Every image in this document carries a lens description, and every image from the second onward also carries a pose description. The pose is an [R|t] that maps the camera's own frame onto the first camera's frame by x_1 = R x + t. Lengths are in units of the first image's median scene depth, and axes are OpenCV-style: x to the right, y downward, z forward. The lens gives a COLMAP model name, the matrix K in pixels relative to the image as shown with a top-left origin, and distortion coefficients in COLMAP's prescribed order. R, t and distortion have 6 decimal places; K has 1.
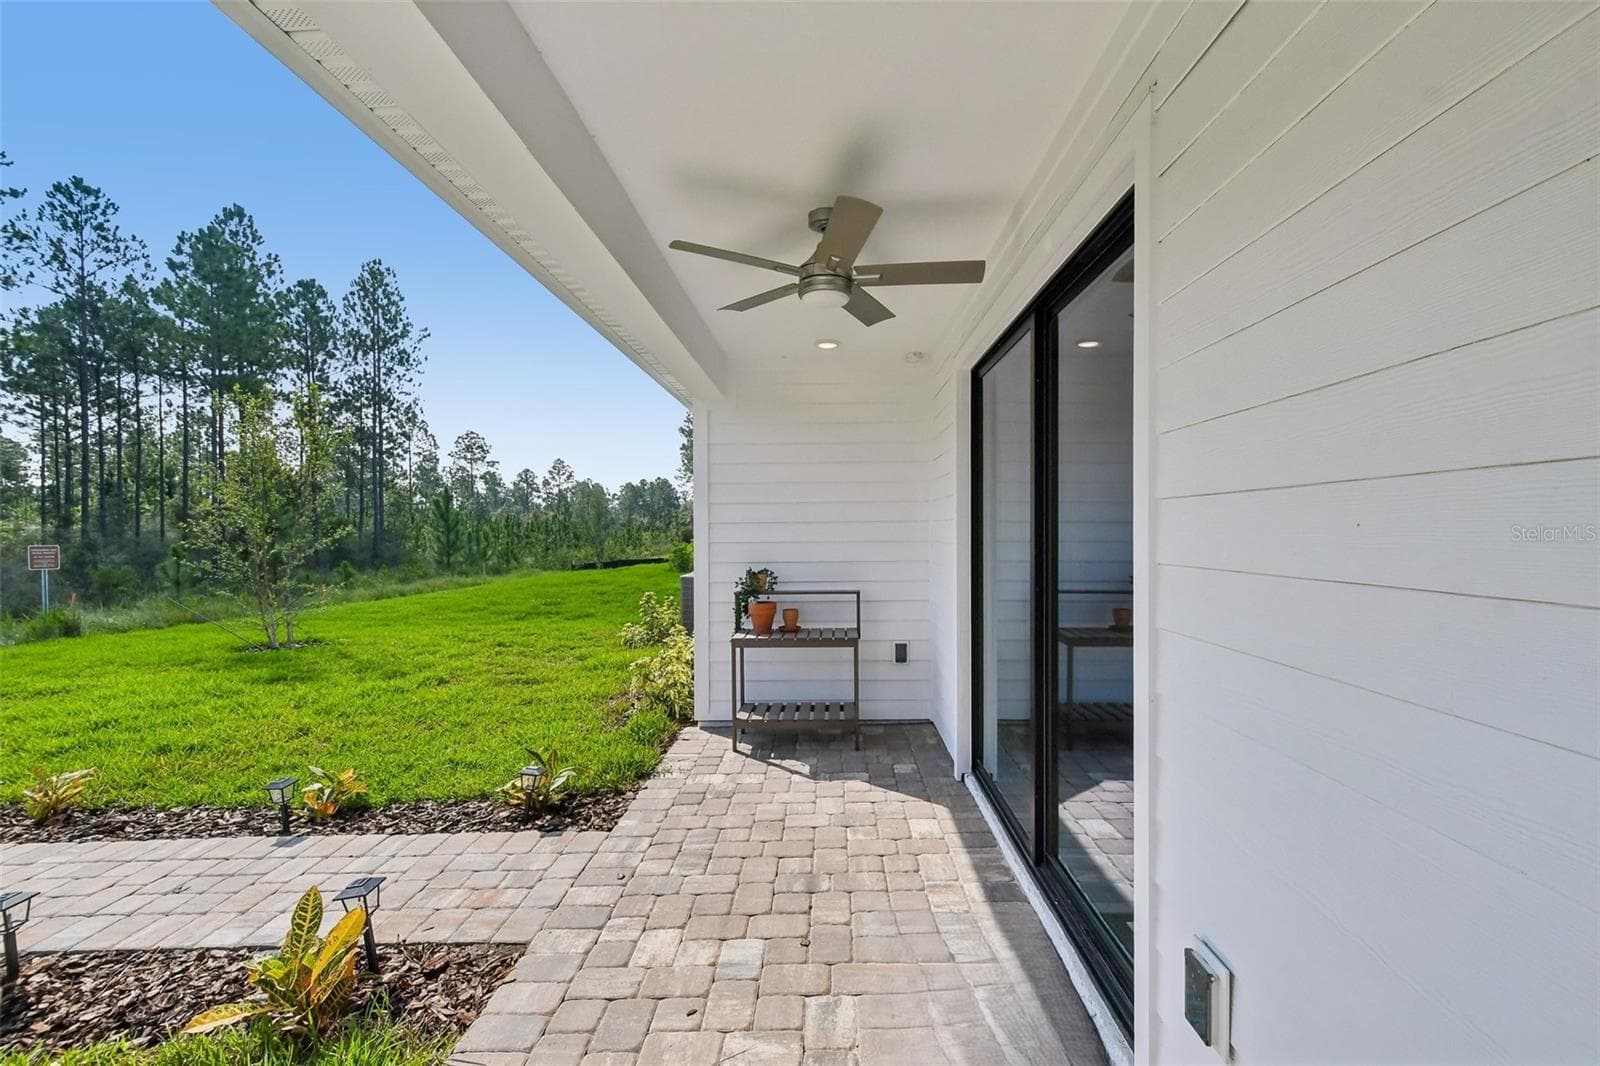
lens RADIAL K [[706.0, 0, 841.2], [0, 706.0, 539.5], [0, 0, 1]] dist [-0.003301, -0.001237]
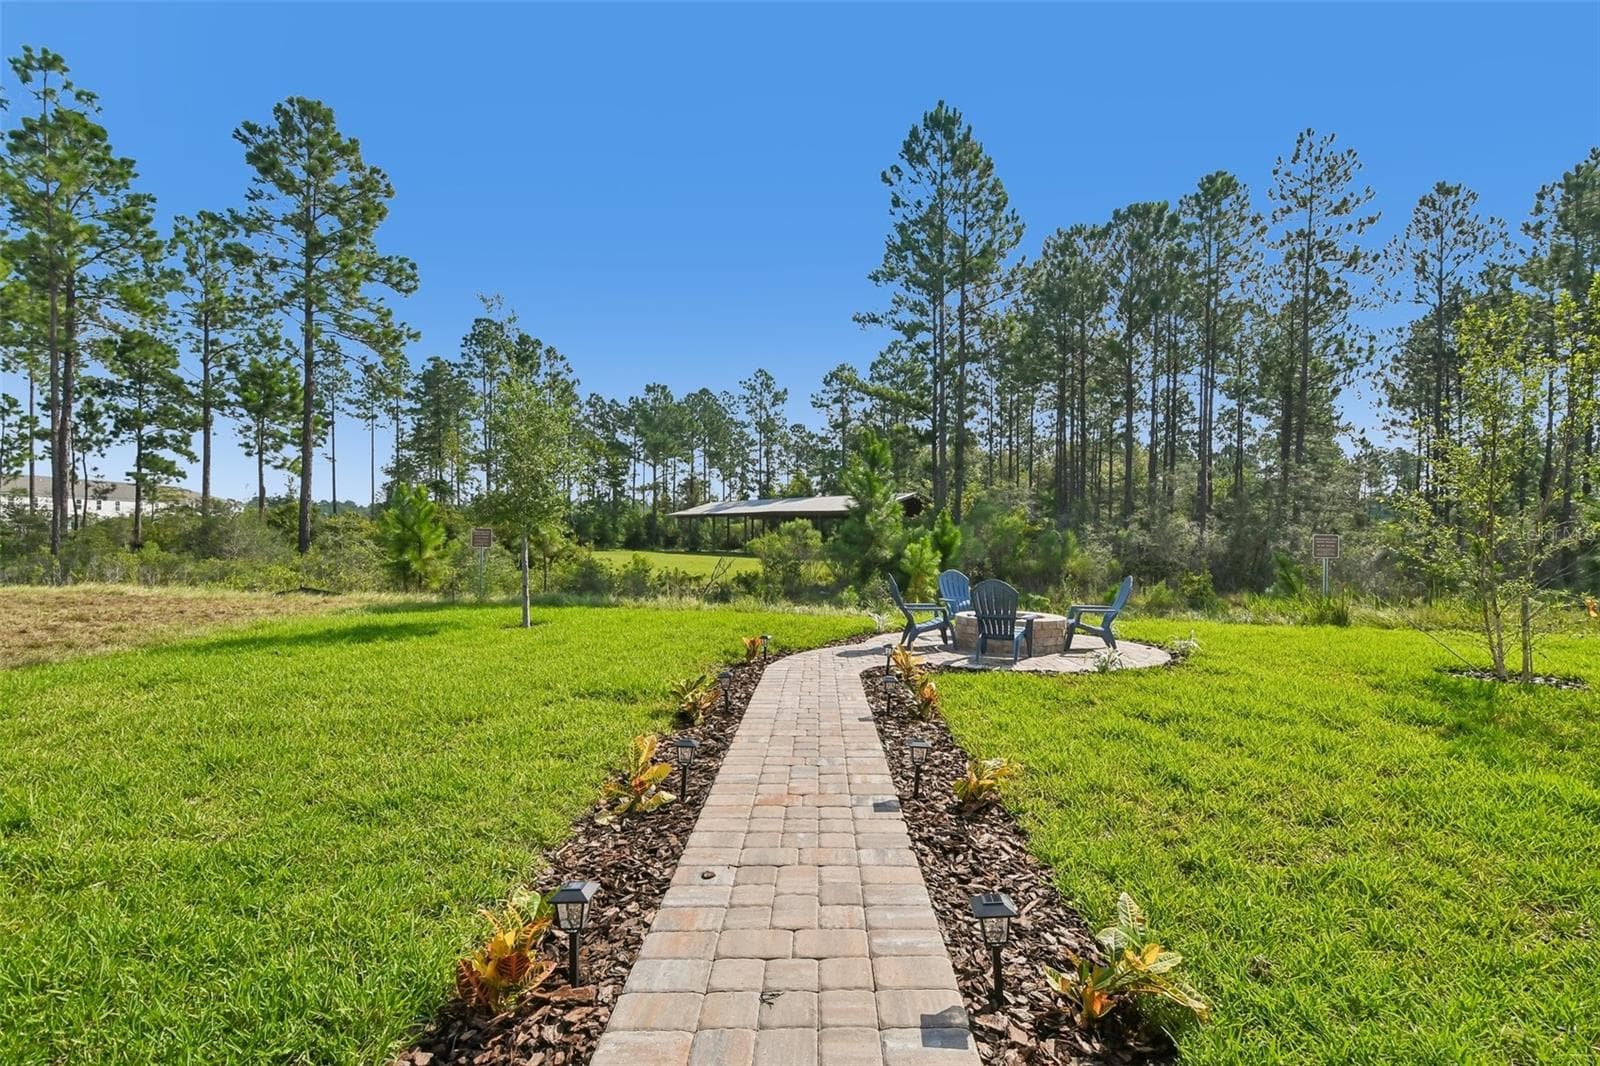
lens RADIAL K [[708.8, 0, 803.0], [0, 708.8, 567.4], [0, 0, 1]] dist [0.002375, -0.008215]
pose [[-0.007908, 0.056115, -0.998393, -0.028984], [-0.023044, 0.998149, 0.056284, 0.006371], [0.999703, 0.023452, -0.006600, 0.091792]]
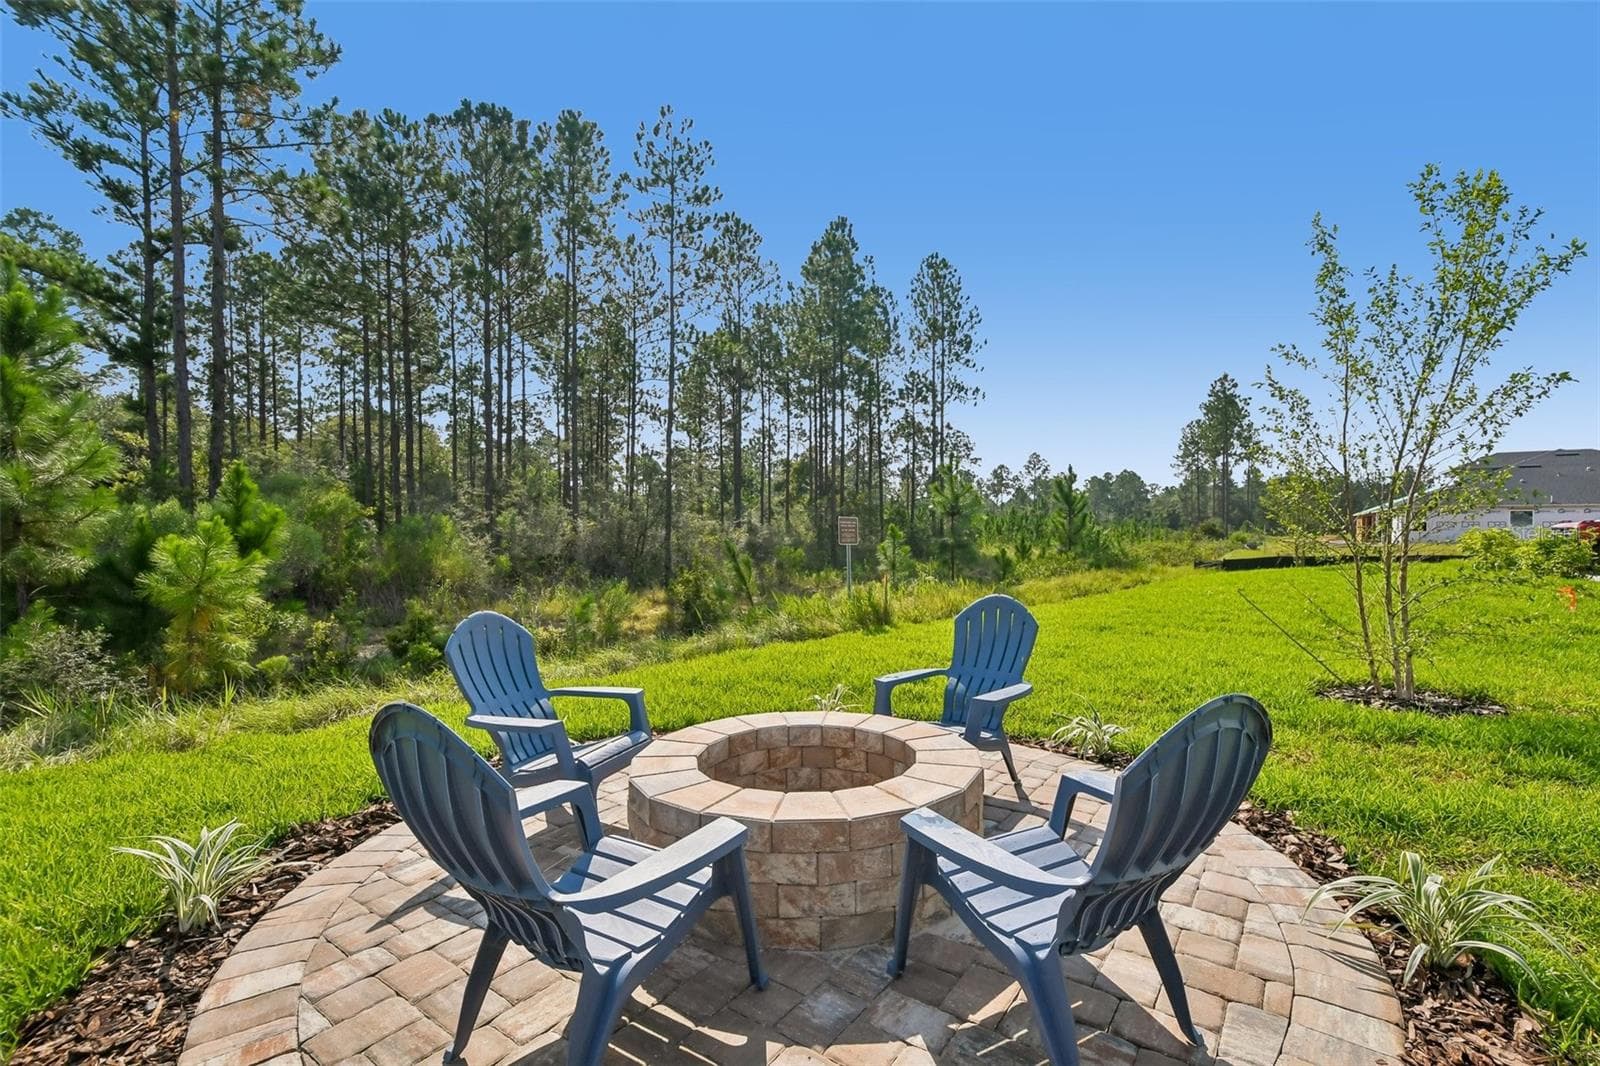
lens RADIAL K [[704.0, 0, 816.0], [0, 704.0, 535.9], [0, 0, 1]] dist [0.000505, -0.000694]
pose [[0.823008, 0.005787, -0.568000, -0.308385], [-0.008878, 0.999957, -0.002675, 0.016694], [0.567960, 0.007245, 0.823024, 0.107260]]
